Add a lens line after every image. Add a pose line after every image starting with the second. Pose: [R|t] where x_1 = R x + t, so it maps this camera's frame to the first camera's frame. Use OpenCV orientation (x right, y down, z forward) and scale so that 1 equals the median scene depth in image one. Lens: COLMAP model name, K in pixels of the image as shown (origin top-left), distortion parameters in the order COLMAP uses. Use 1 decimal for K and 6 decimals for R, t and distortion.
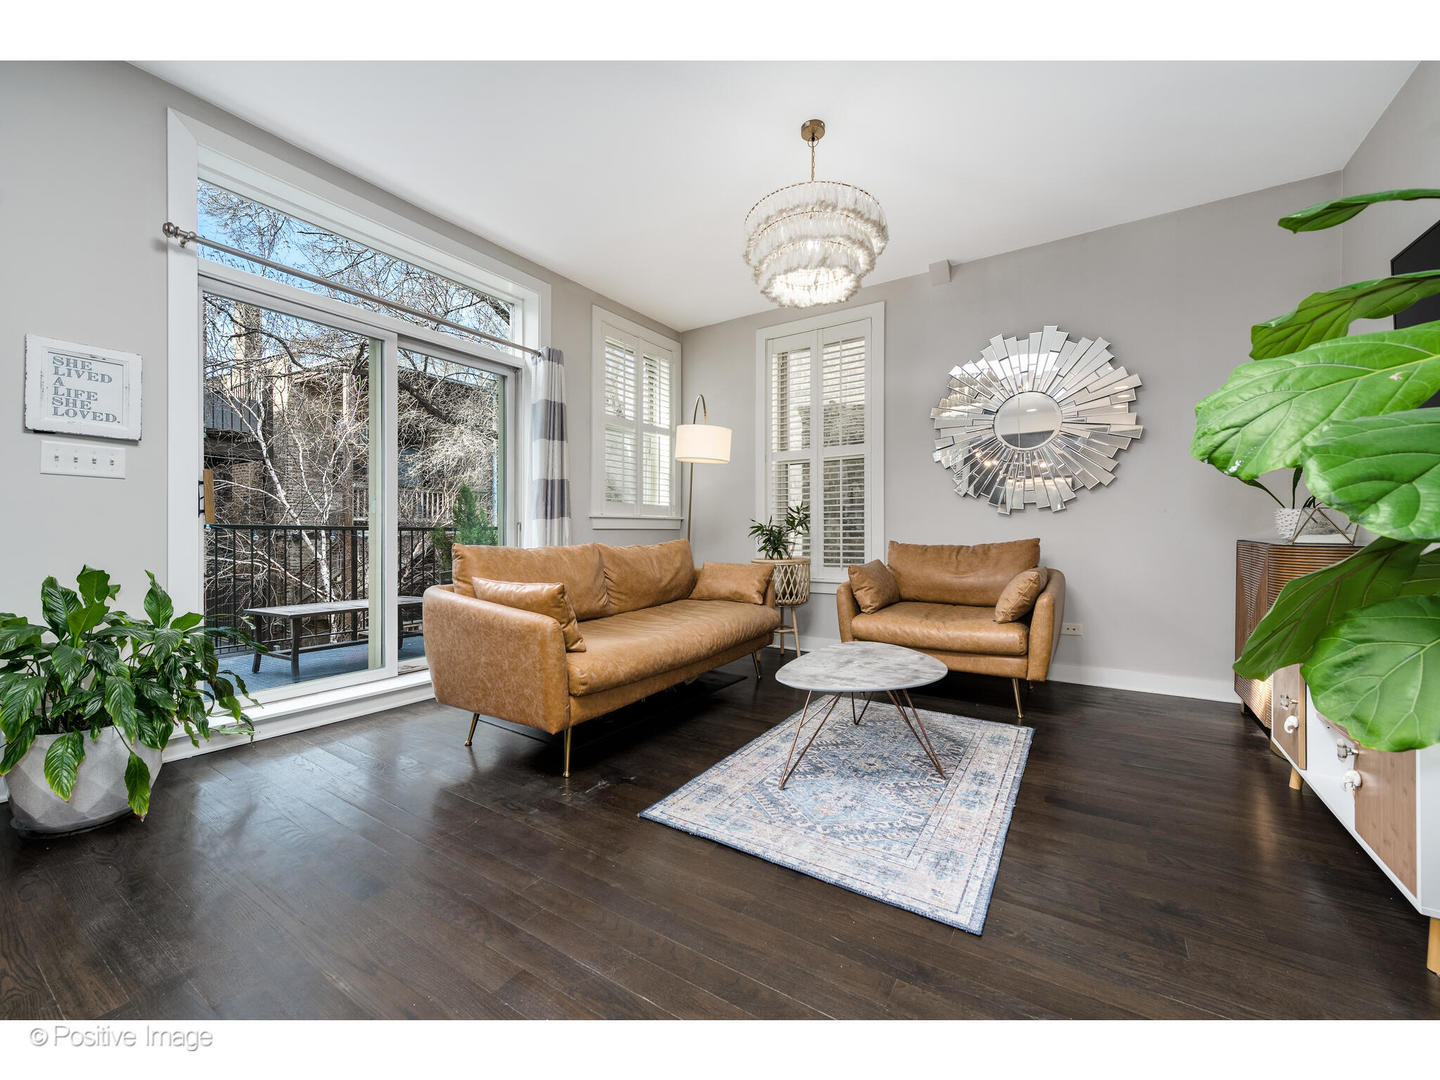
lens RADIAL K [[574.9, 0, 724.8], [0, 574.9, 533.2], [0, 0, 1]] dist [0.003906, -0.001854]
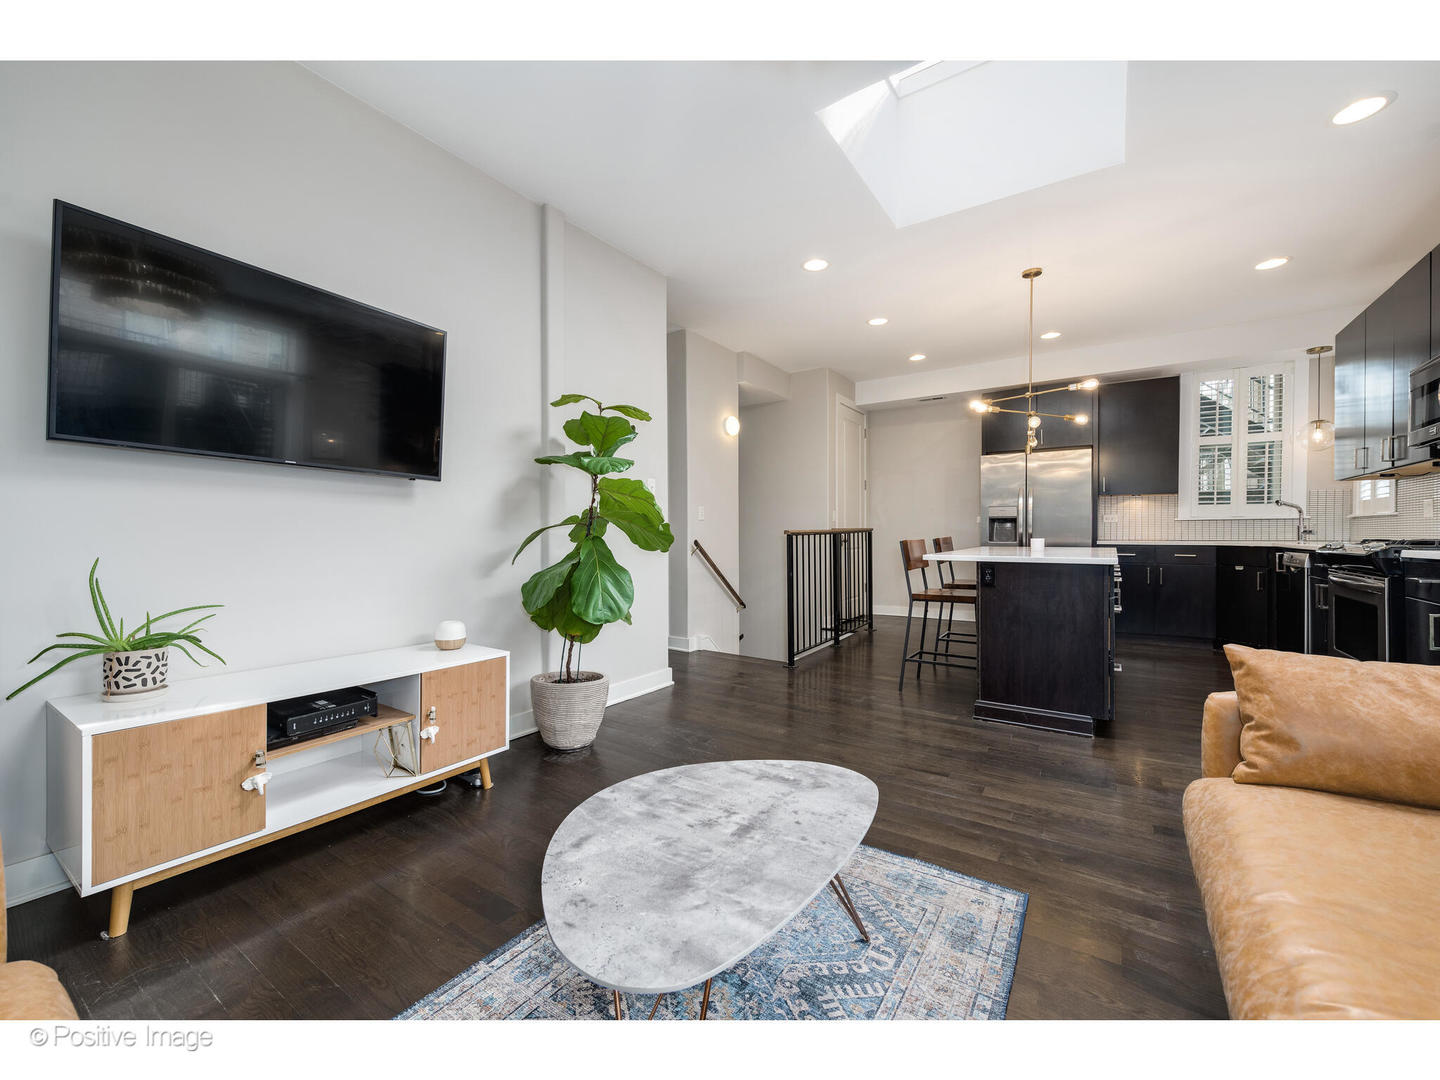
lens RADIAL K [[574.9, 0, 727.8], [0, 574.9, 539.0], [0, 0, 1]] dist [0.003906, -0.001854]
pose [[-0.999859, 0.002850, 0.016560, 0.191115], [0.002914, 0.999988, 0.003844, -0.024201], [-0.016549, 0.003891, -0.999855, 1.296246]]
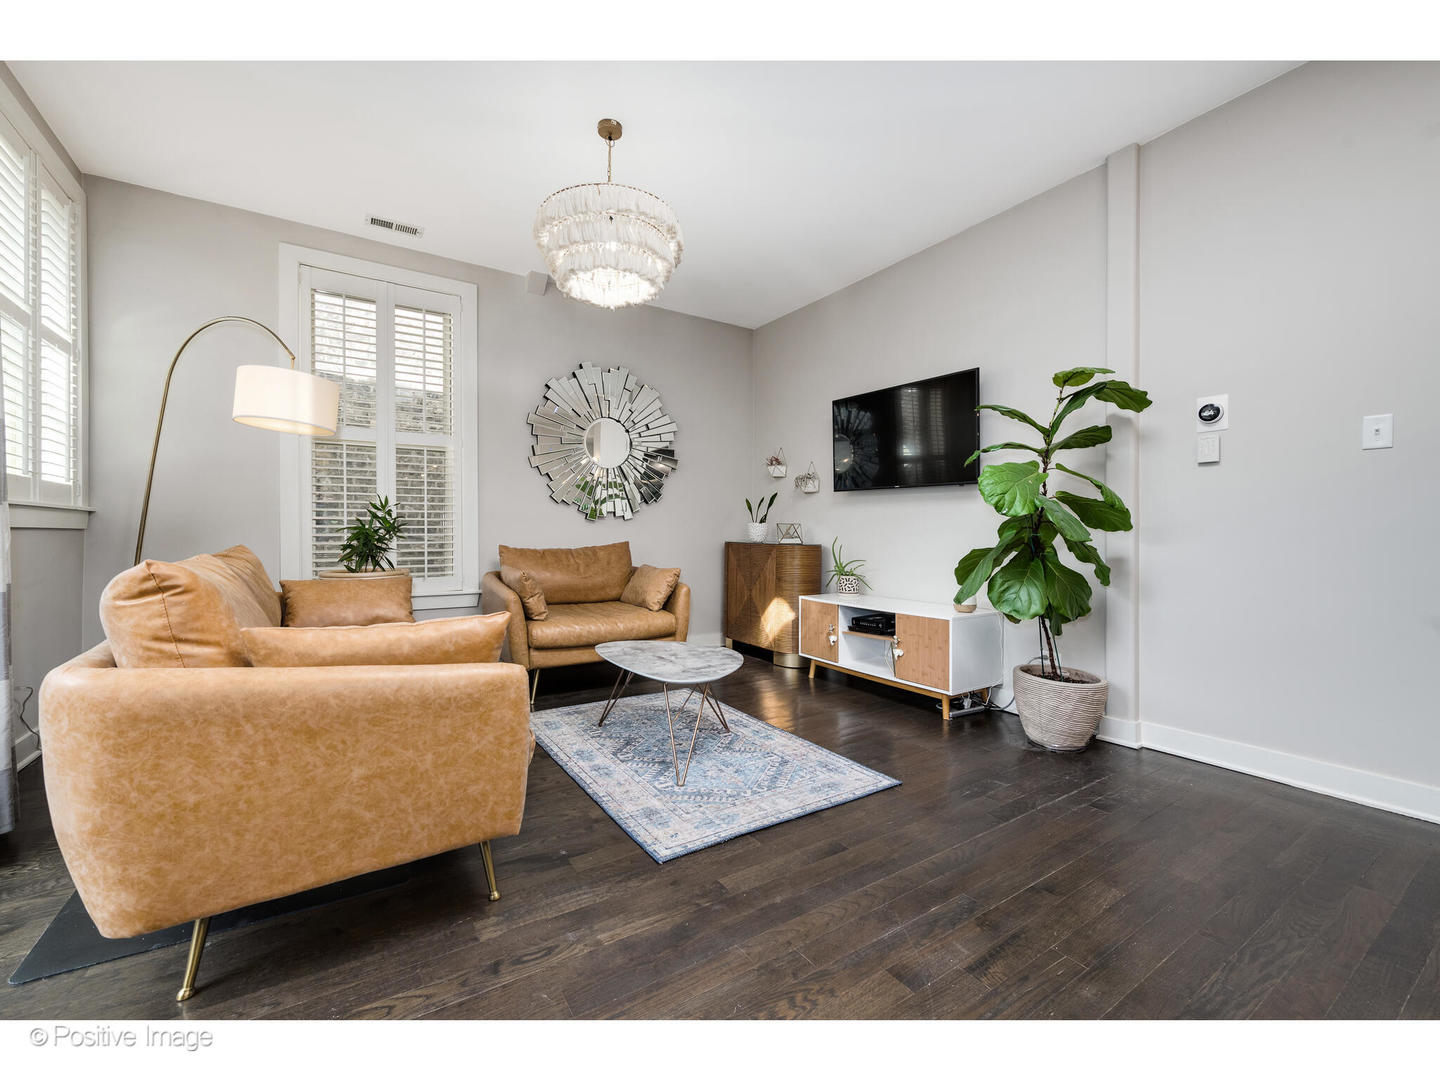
lens RADIAL K [[597.6, 0, 716.9], [0, 597.6, 533.8], [0, 0, 1]] dist [0.006898, -0.002460]
pose [[0.412054, 0.005277, 0.911144, -0.663242], [-0.003457, 0.999985, -0.004229, -0.003344], [-0.911153, -0.001408, 0.412066, 0.384898]]
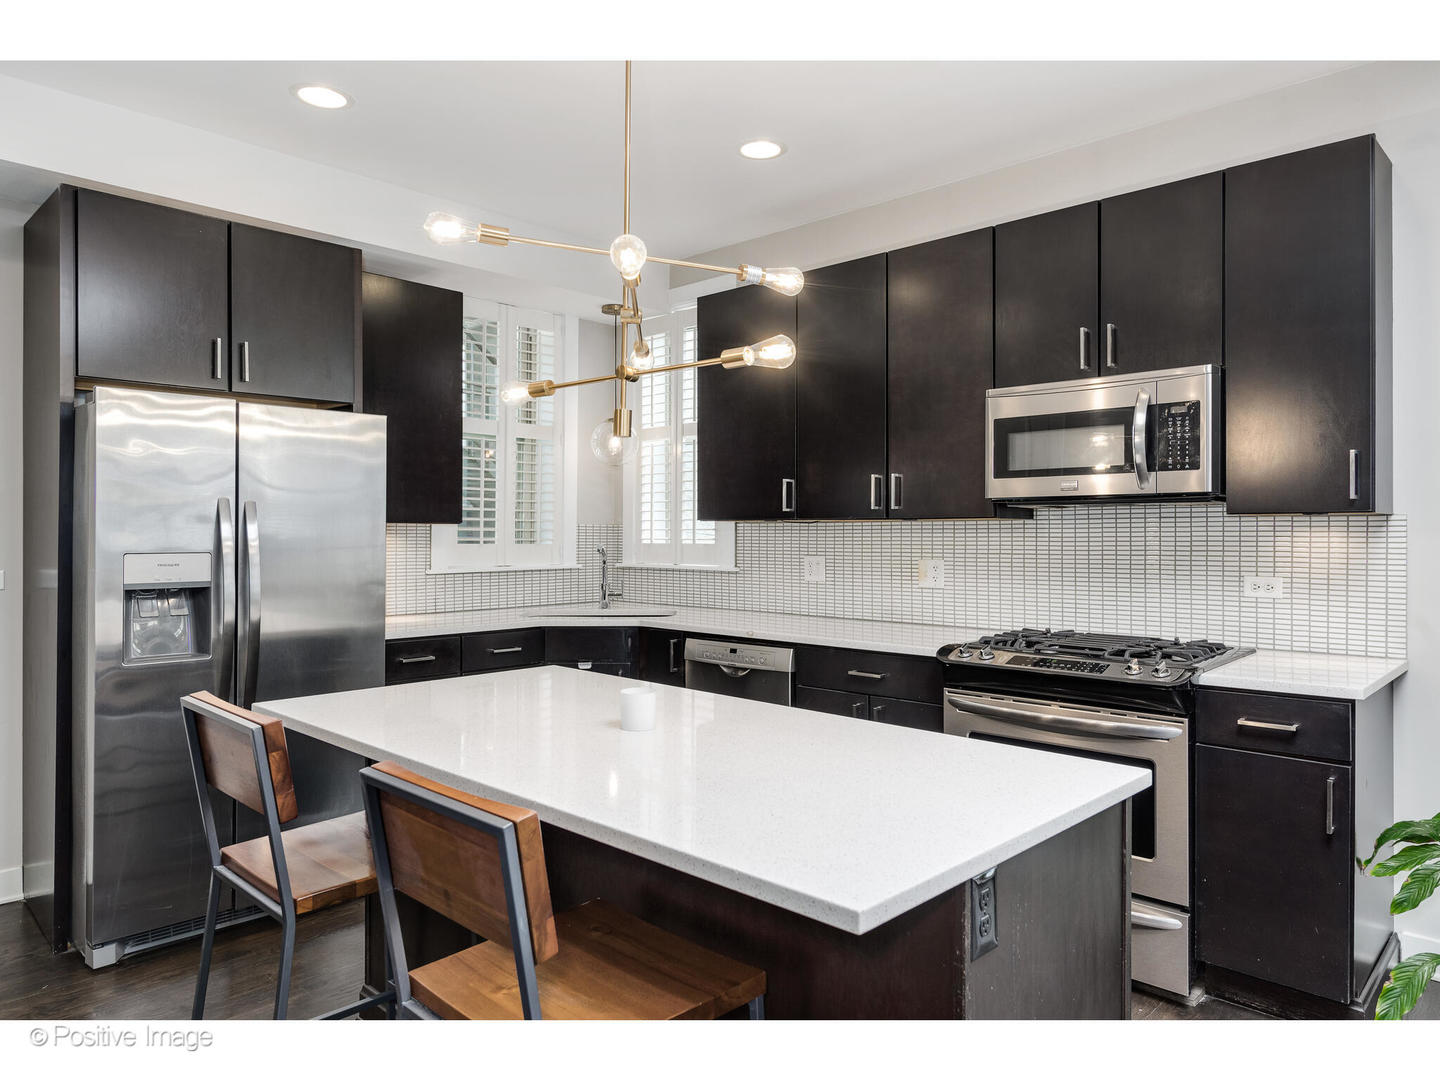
lens RADIAL K [[946.7, 0, 711.0], [0, 946.7, 534.2], [0, 0, 1]] dist [0.012305, -0.004338]
pose [[-0.197604, 0.002269, -0.980279, 0.204925], [0.004387, 0.999989, 0.001430, -0.145536], [0.980272, -0.004018, -0.197612, 0.096868]]
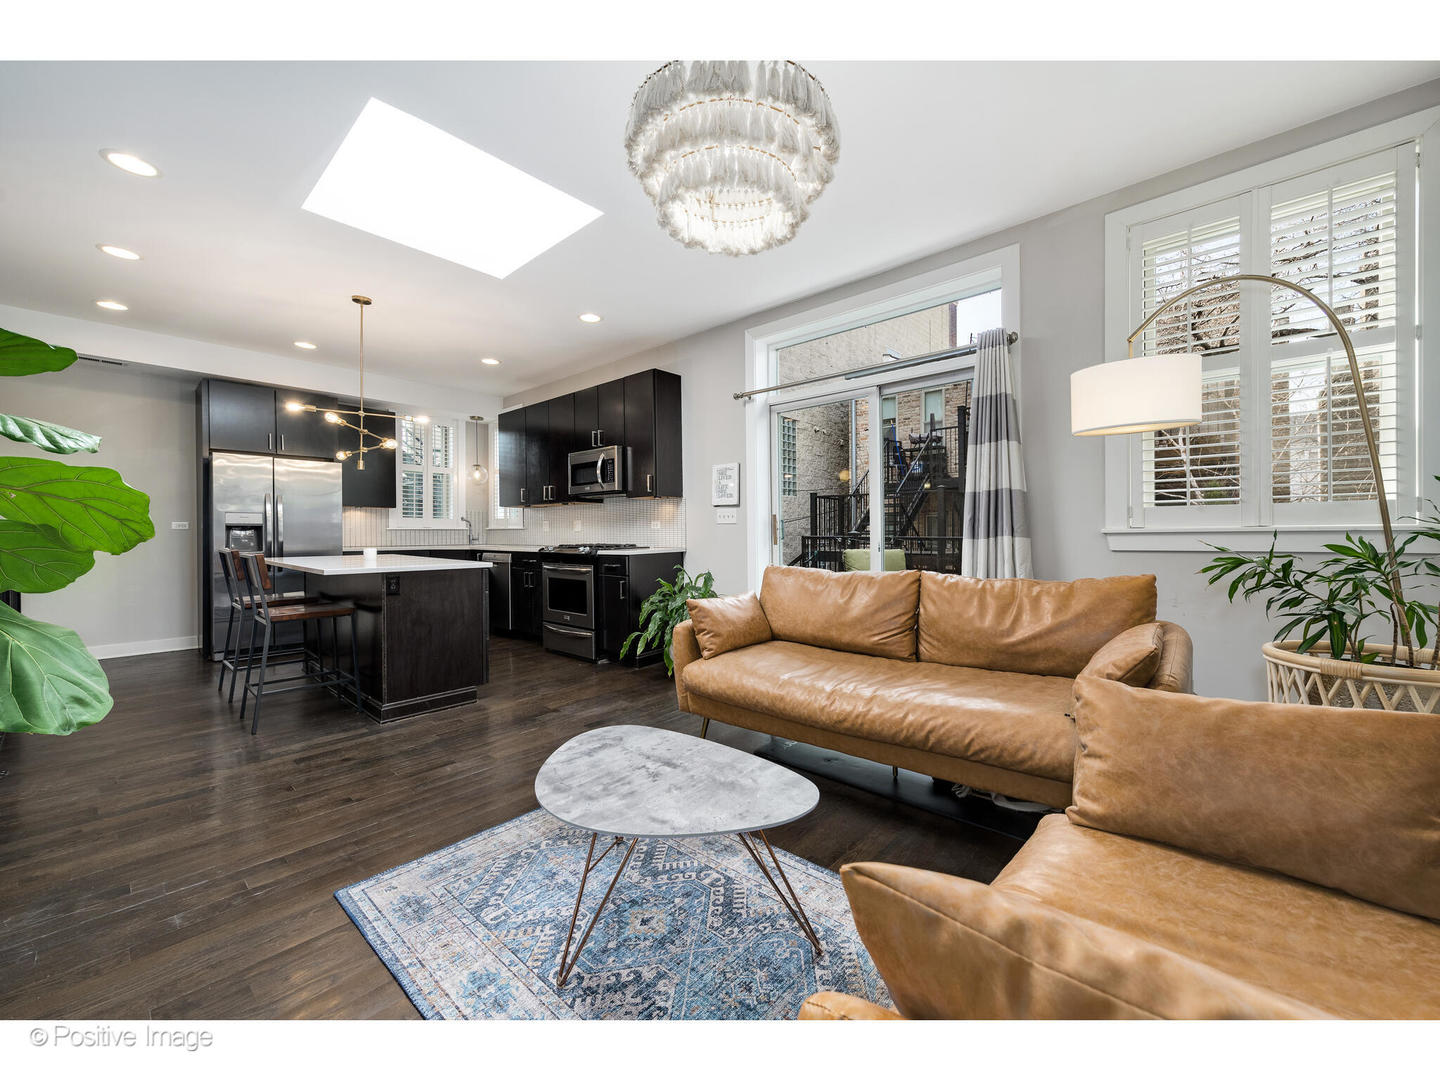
lens RADIAL K [[563.7, 0, 715.9], [0, 563.7, 537.6], [0, 0, 1]] dist [0.002462, -0.000303]
pose [[-0.165362, 0.007536, -0.986204, 0.760702], [0.008399, 0.999945, 0.006232, -0.047465], [0.986197, -0.007253, -0.165416, 1.015674]]
